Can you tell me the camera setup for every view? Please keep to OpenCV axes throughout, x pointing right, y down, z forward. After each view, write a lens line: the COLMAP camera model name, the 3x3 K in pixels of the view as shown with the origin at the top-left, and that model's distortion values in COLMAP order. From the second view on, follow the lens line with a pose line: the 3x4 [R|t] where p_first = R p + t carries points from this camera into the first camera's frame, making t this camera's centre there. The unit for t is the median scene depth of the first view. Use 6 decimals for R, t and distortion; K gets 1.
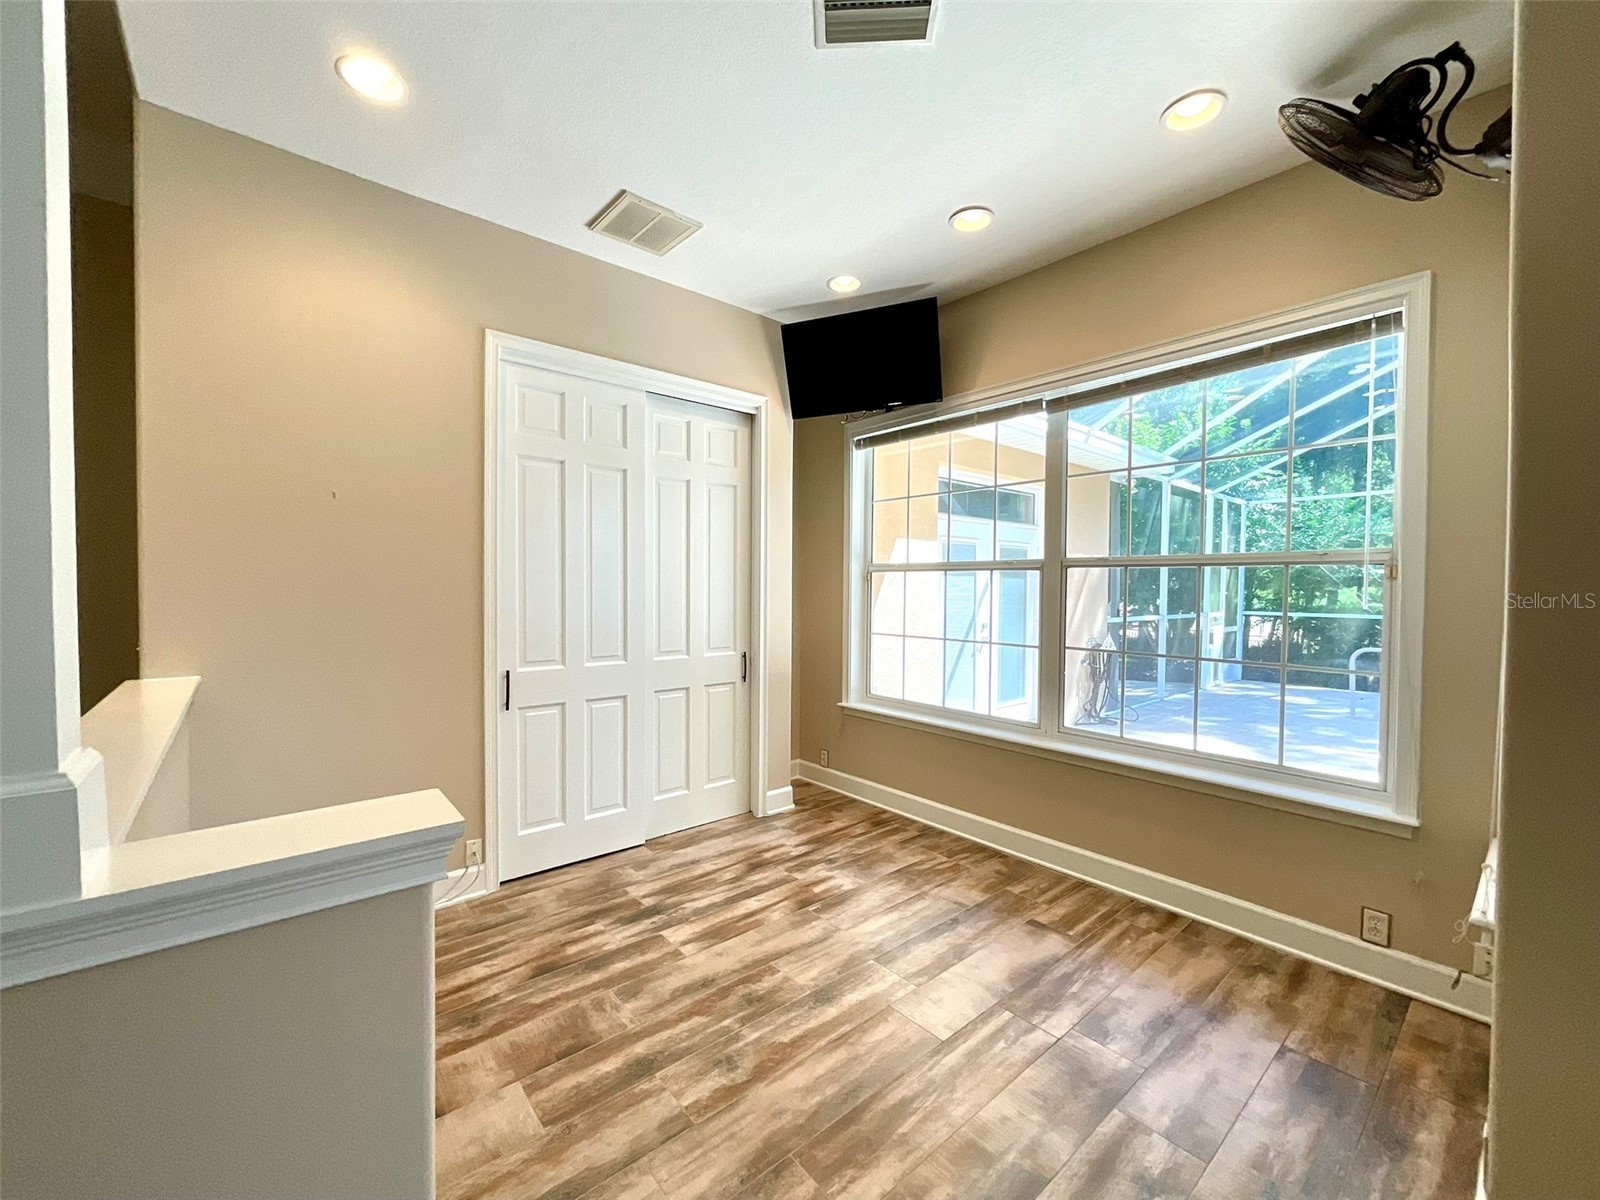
lens RADIAL K [[645.9, 0, 801.0], [0, 645.9, 603.4], [0, 0, 1]] dist [0.001866, -0.002181]
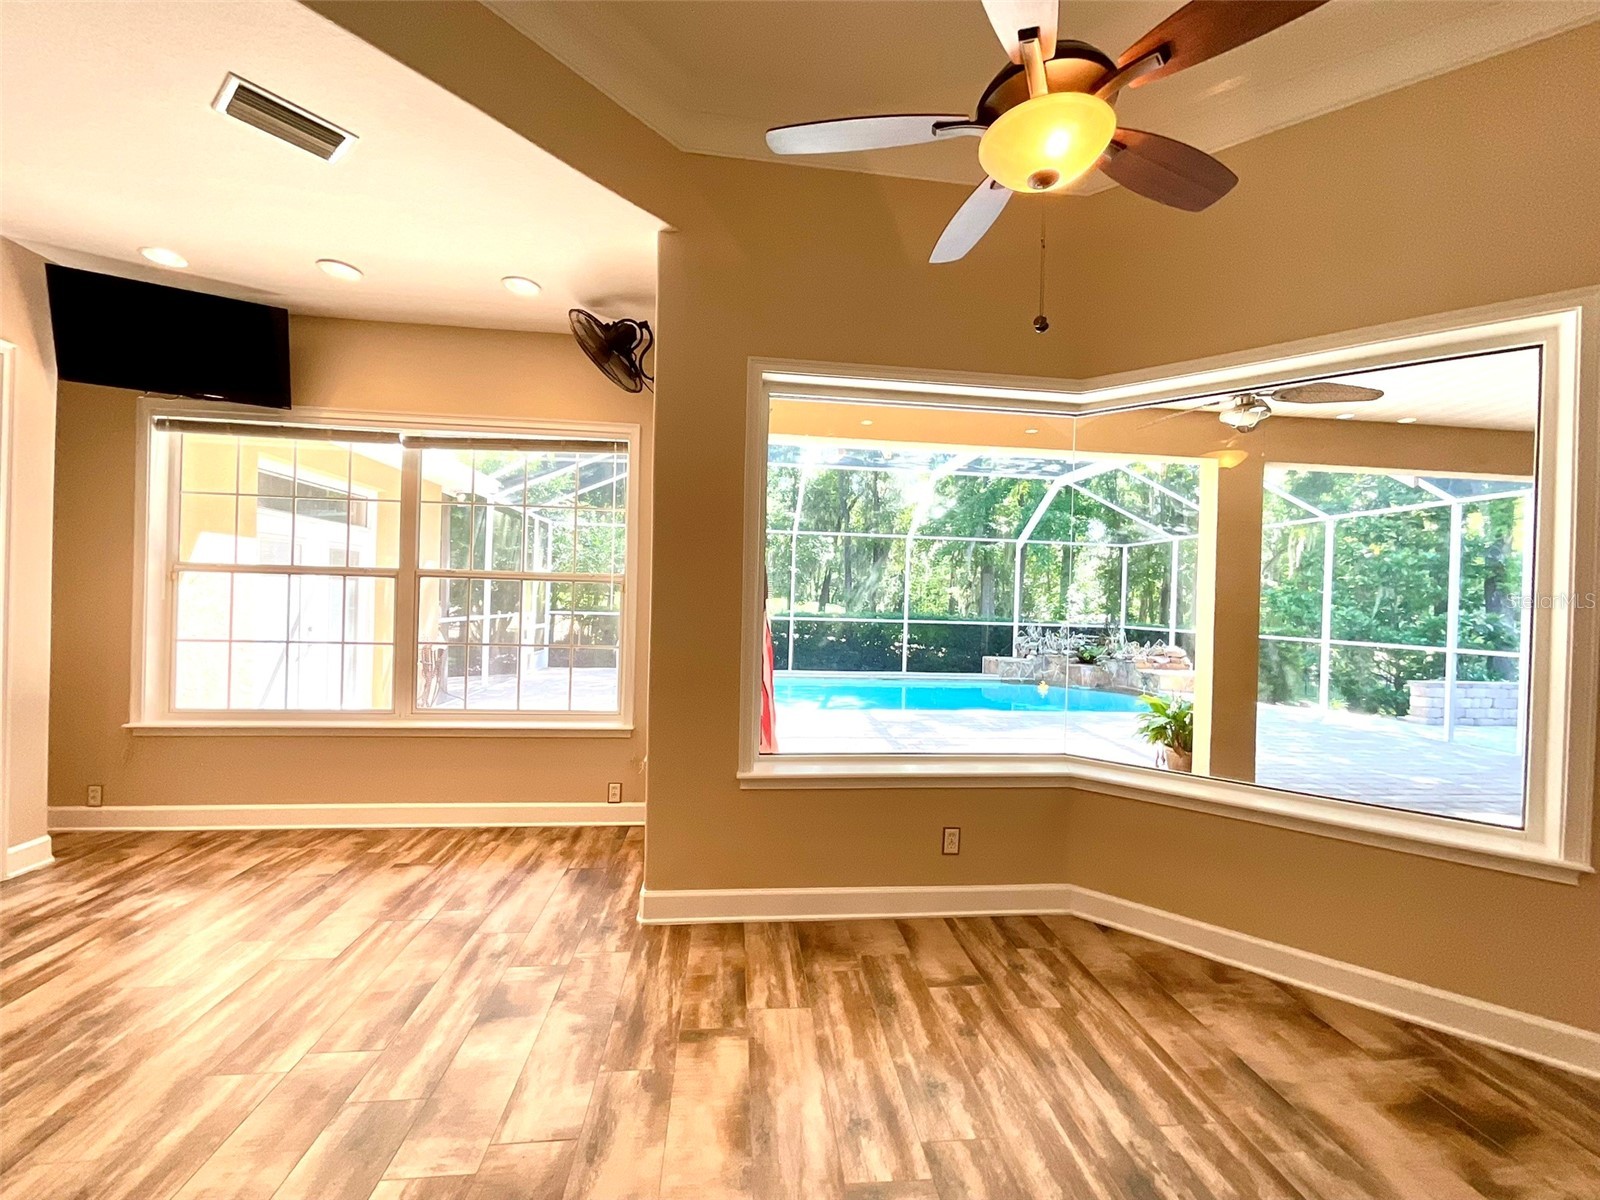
lens RADIAL K [[645.9, 0, 801.0], [0, 645.9, 603.4], [0, 0, 1]] dist [0.001866, -0.002181]
pose [[0.564430, 0.004477, 0.825469, -0.193078], [-0.004949, 0.999986, -0.002039, -0.008510], [-0.825466, -0.002935, 0.564444, -0.284907]]
